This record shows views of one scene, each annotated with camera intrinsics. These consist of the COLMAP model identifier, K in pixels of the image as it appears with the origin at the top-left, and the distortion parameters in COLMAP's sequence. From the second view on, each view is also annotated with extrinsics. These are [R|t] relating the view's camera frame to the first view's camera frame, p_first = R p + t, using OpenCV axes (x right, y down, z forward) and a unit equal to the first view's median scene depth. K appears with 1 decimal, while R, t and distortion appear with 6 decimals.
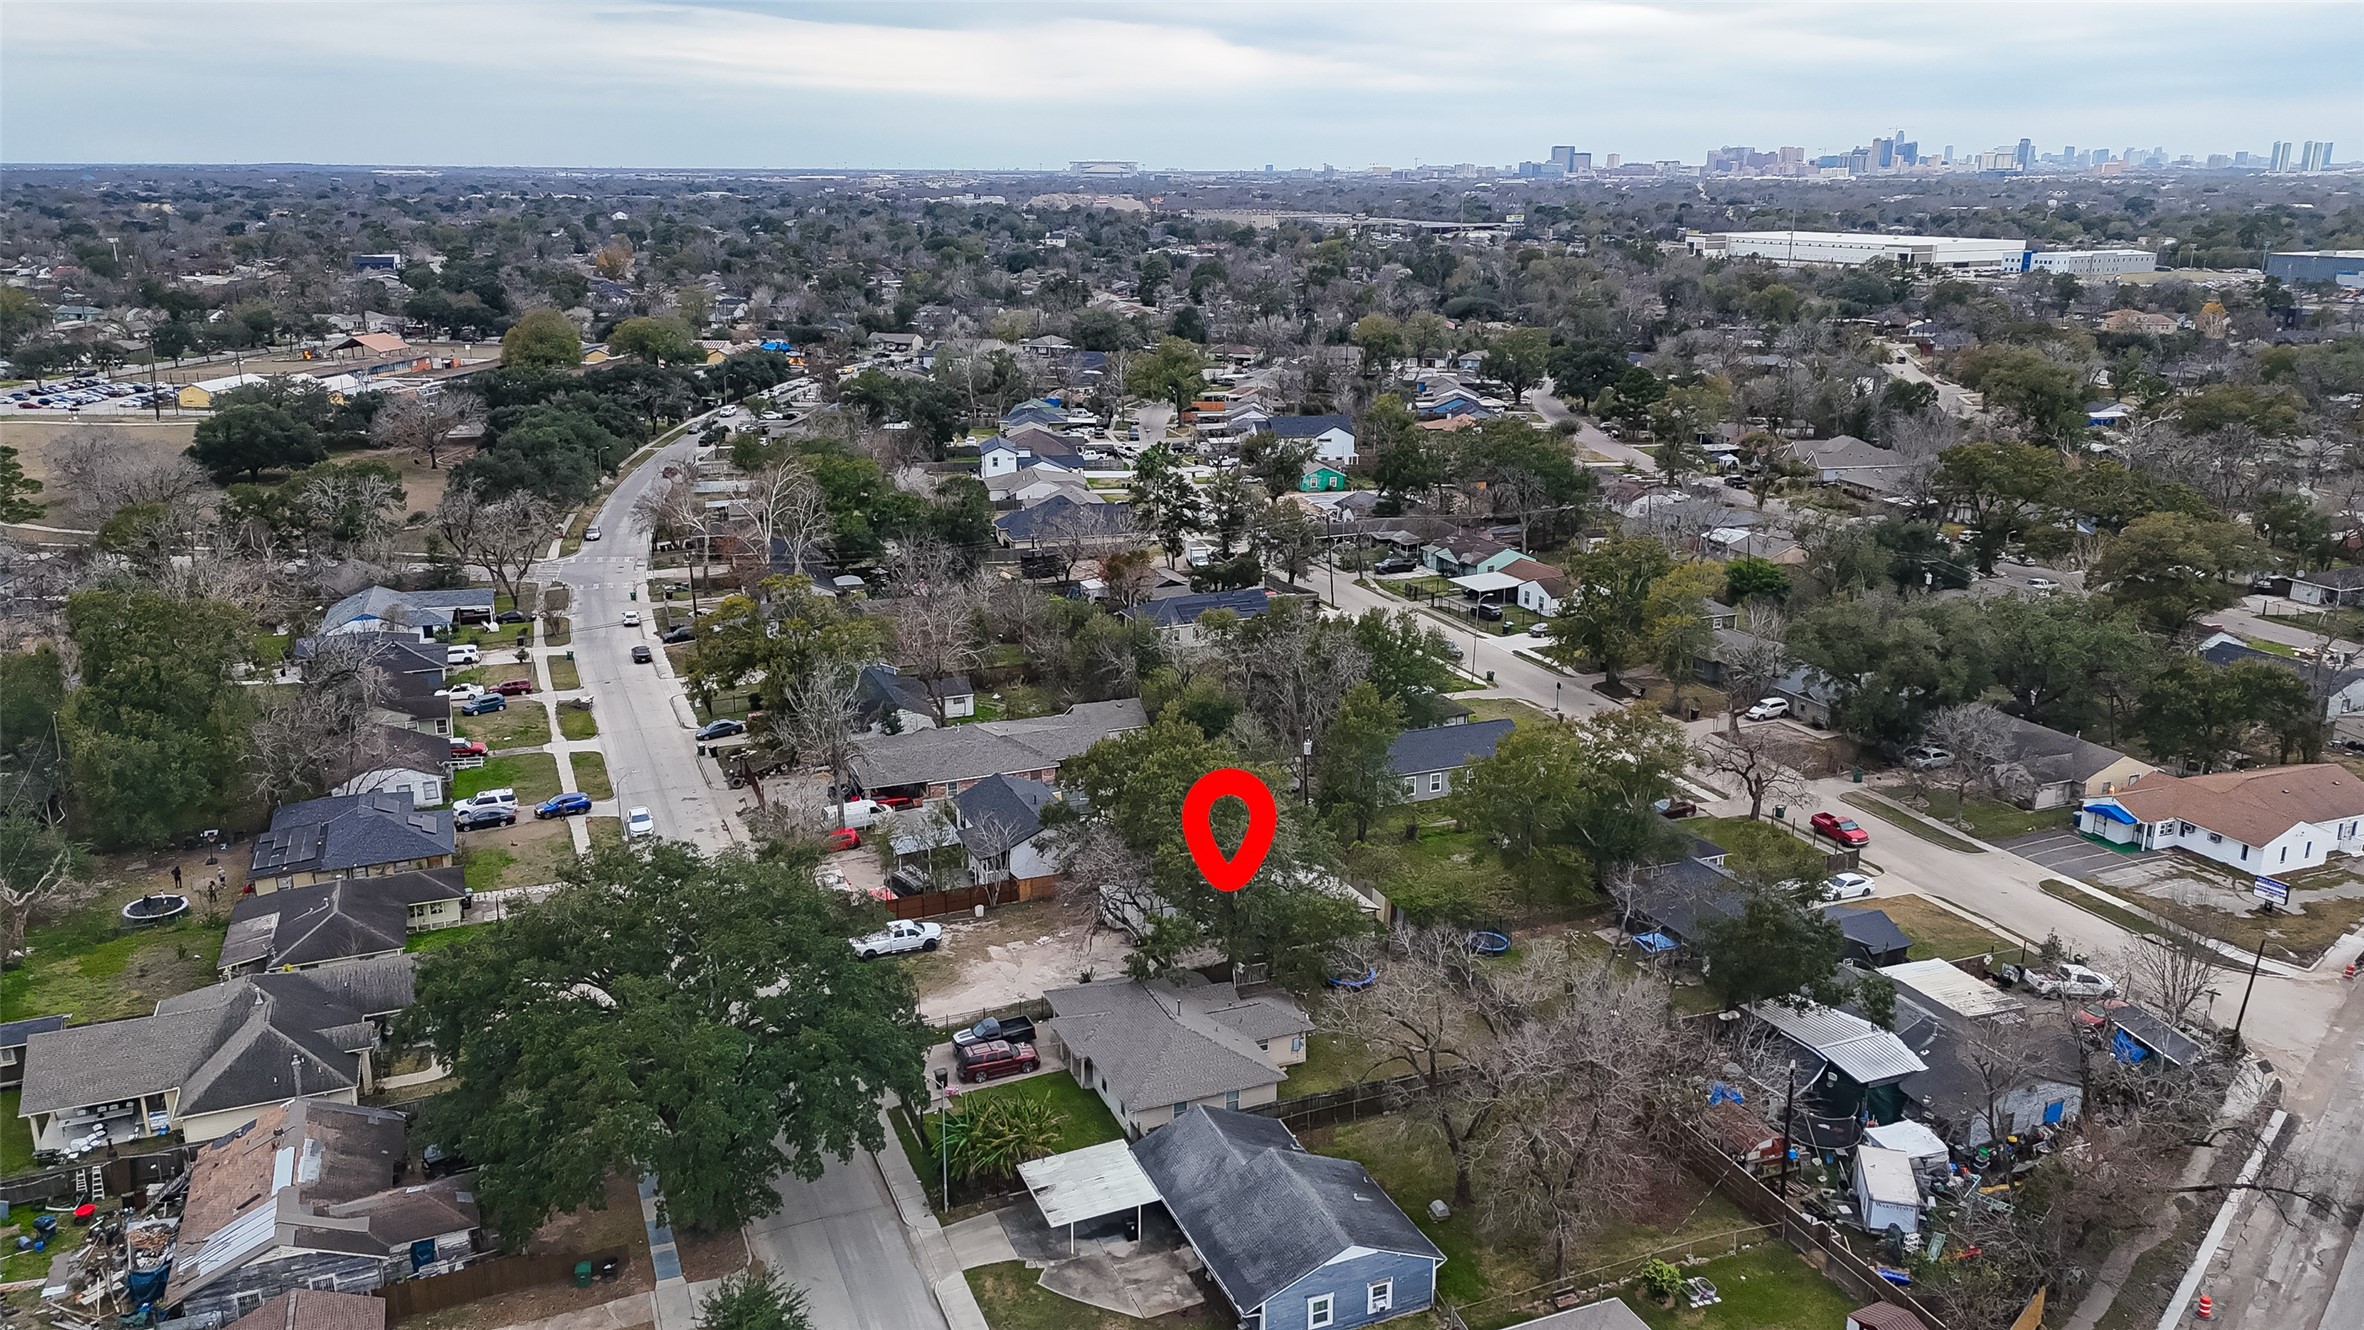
lens RADIAL K [[1727.8, 0, 1182.0], [0, 1727.8, 665.0], [0, 0, 1]] dist [0.096201, -0.088184]
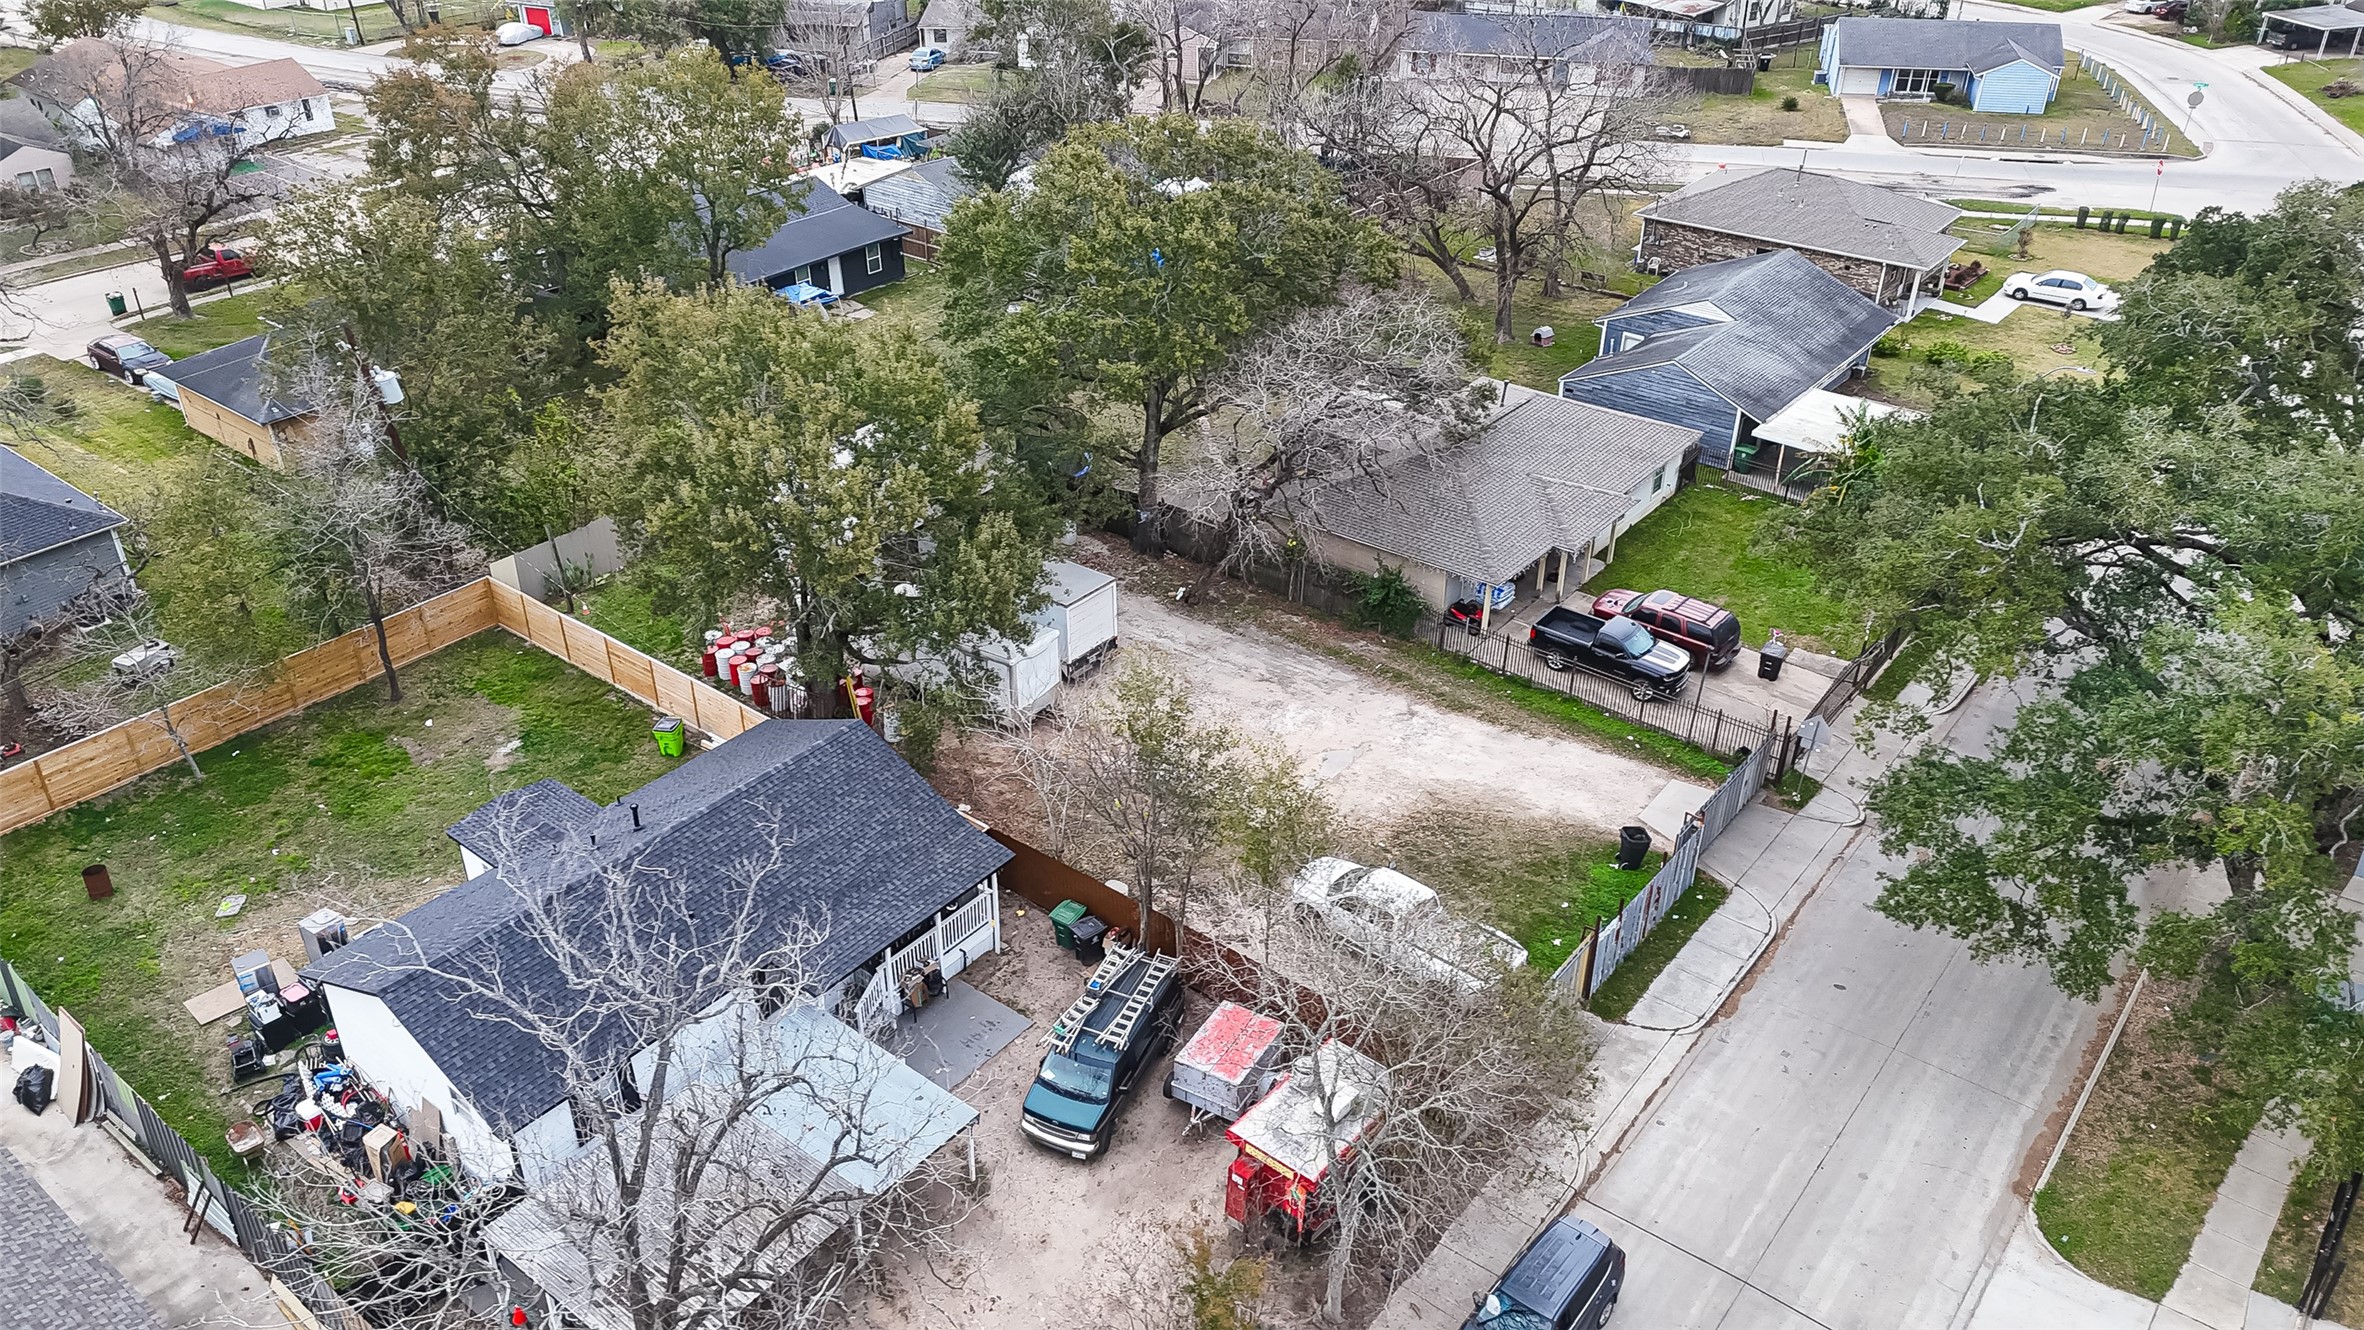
lens RADIAL K [[1725.6, 0, 1178.9], [0, 1725.6, 679.9], [0, 0, 1]] dist [0.090421, -0.089967]
pose [[-0.485060, -0.456308, 0.745989, -0.314167], [0.239868, 0.750919, 0.615292, -0.095597], [-0.840940, 0.477393, -0.254787, 0.888866]]
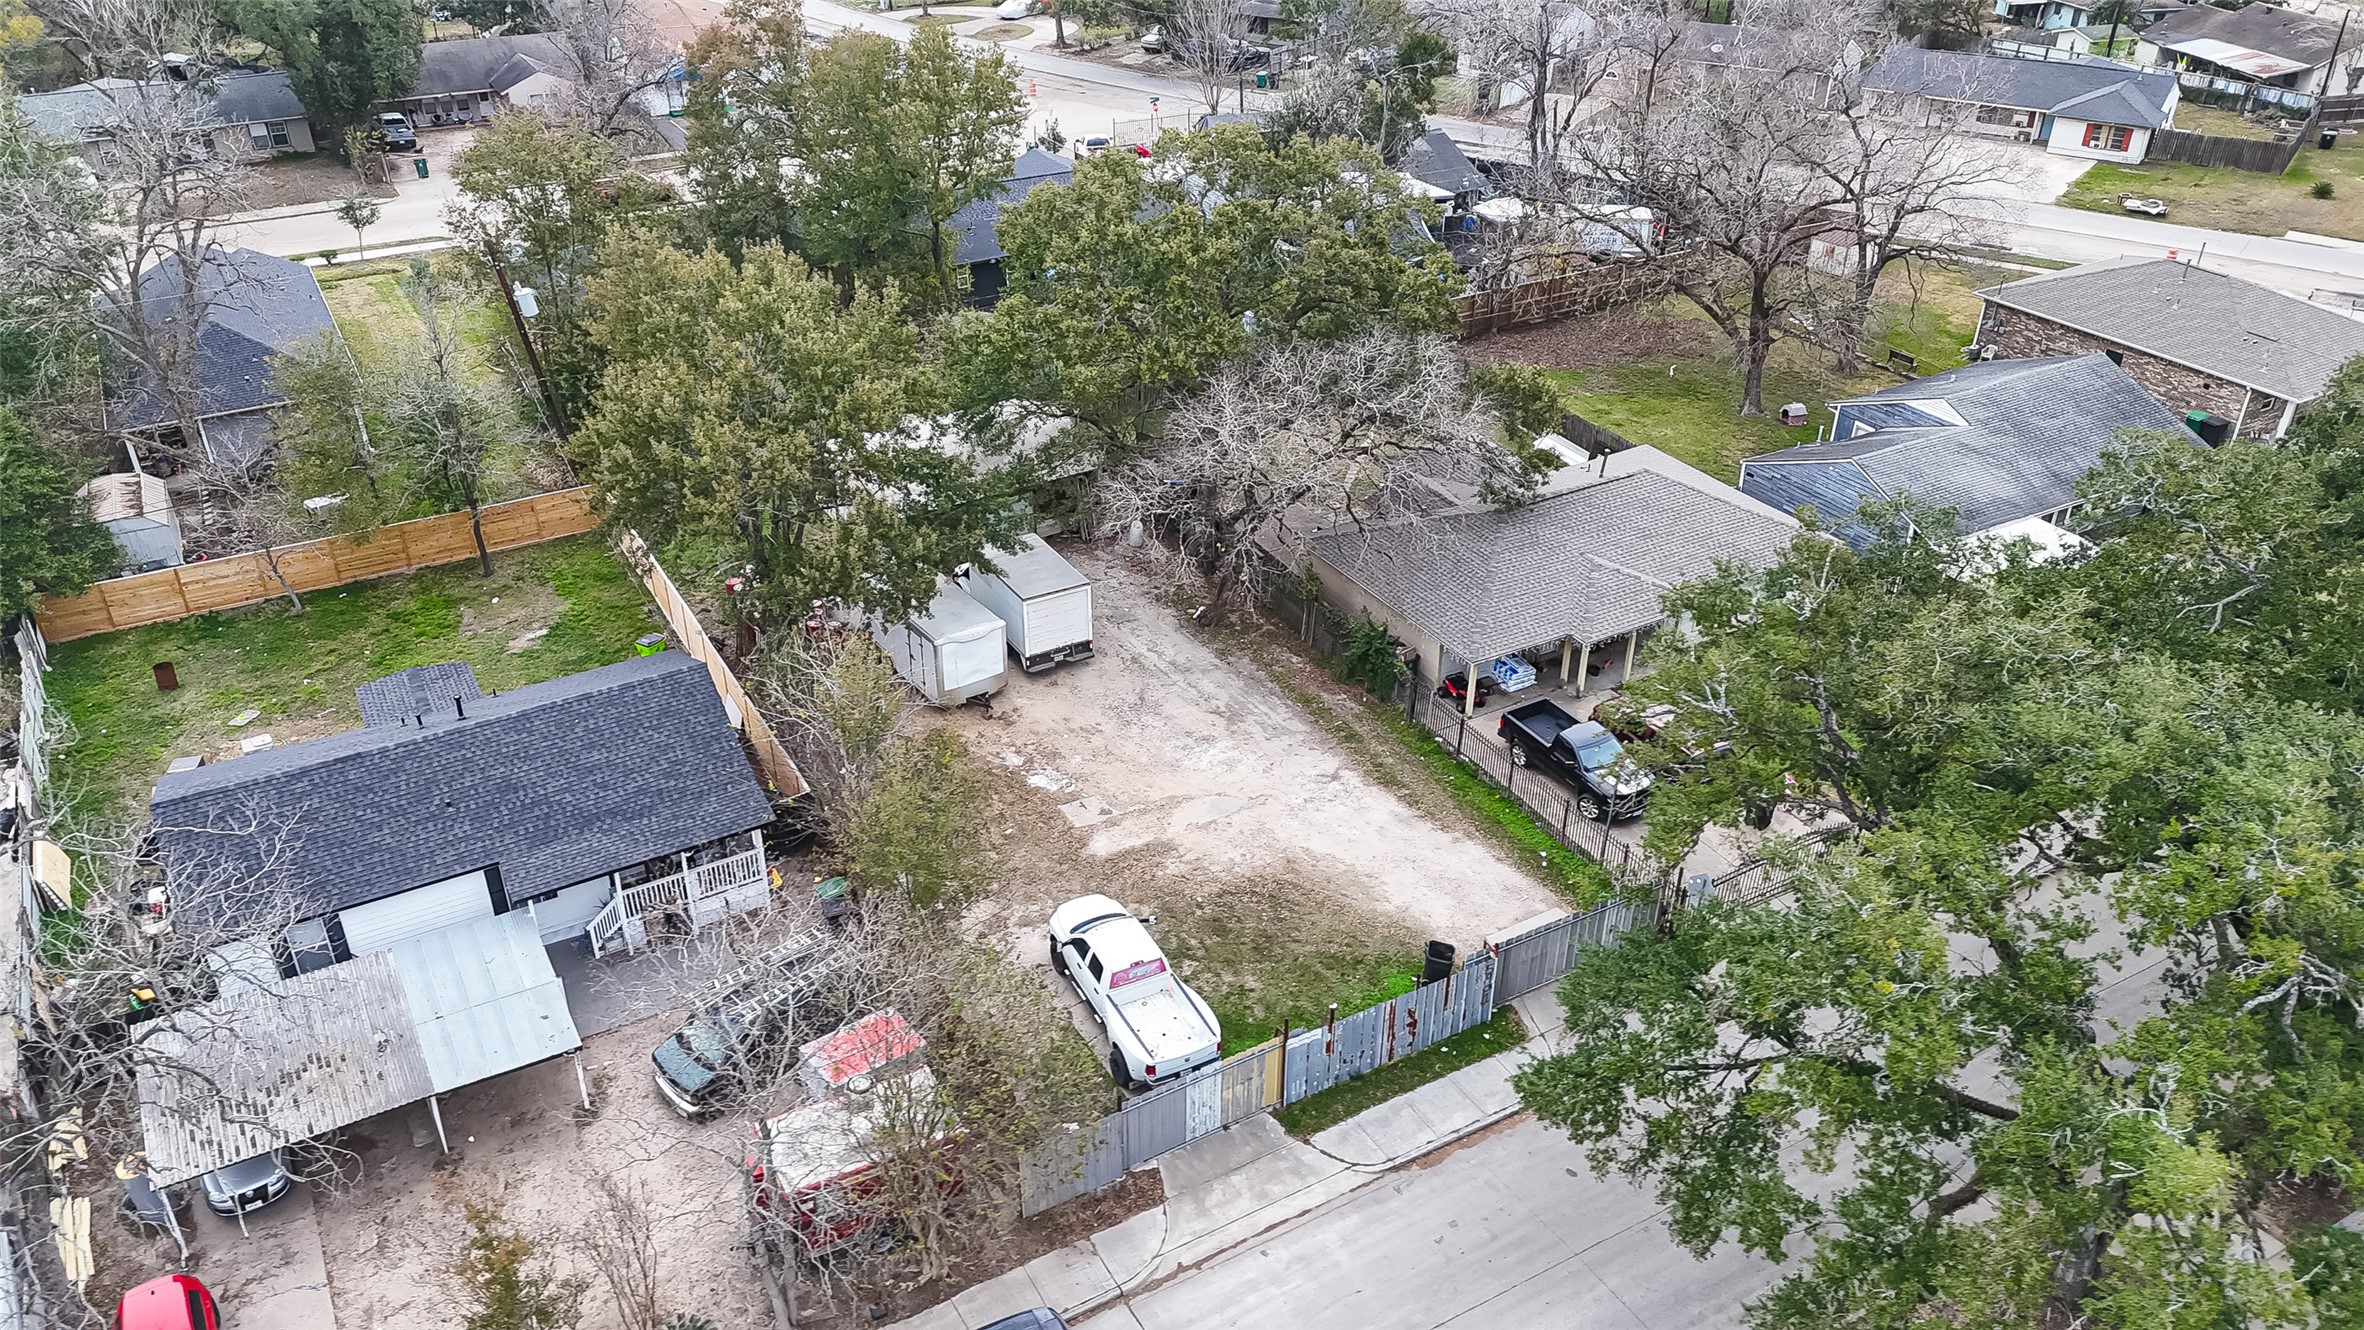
lens RADIAL K [[1727.8, 0, 1182.0], [0, 1727.8, 665.0], [0, 0, 1]] dist [0.096201, -0.088184]
pose [[-0.123250, -0.511716, 0.850268, -0.347403], [0.273268, 0.806175, 0.524792, -0.061772], [-0.954009, 0.297032, 0.040475, 0.766778]]
